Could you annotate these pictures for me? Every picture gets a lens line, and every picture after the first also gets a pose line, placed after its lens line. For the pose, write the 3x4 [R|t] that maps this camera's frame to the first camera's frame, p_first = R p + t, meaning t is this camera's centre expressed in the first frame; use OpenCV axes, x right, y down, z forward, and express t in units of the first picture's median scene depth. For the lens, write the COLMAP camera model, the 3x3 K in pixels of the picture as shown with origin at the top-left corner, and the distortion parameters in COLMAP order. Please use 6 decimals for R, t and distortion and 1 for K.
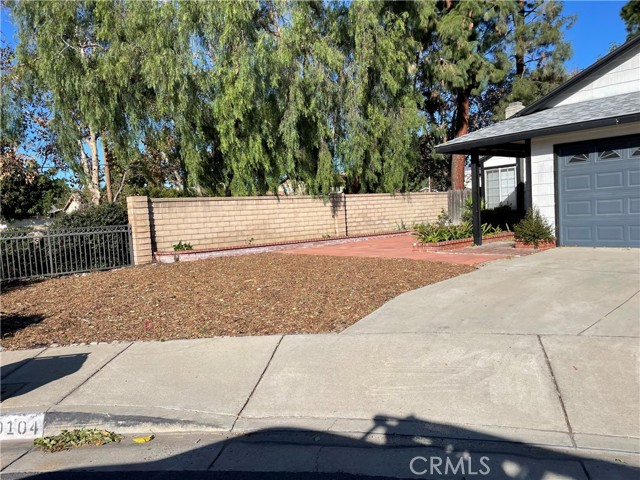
lens RADIAL K [[473.4, 0, 320.0], [0, 473.4, 240.0], [0, 0, 1]] dist [0.081370, -0.105139]
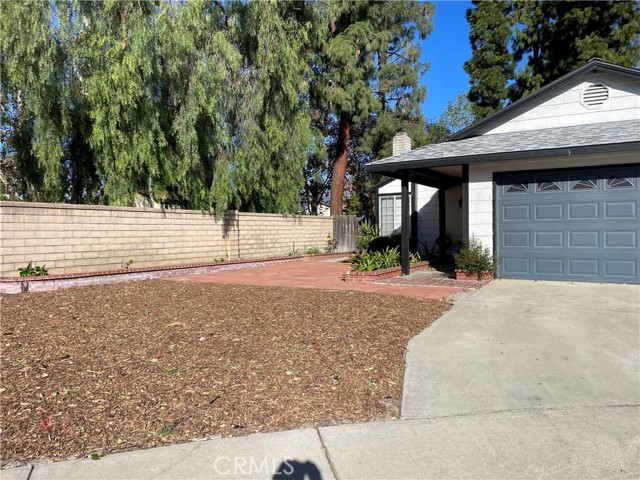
lens RADIAL K [[473.4, 0, 320.0], [0, 473.4, 240.0], [0, 0, 1]] dist [0.081370, -0.105139]
pose [[0.943274, 0.039430, 0.329667, -0.108230], [-0.023238, 0.998328, -0.052917, -0.003121], [-0.331202, 0.042255, 0.942613, 0.156148]]
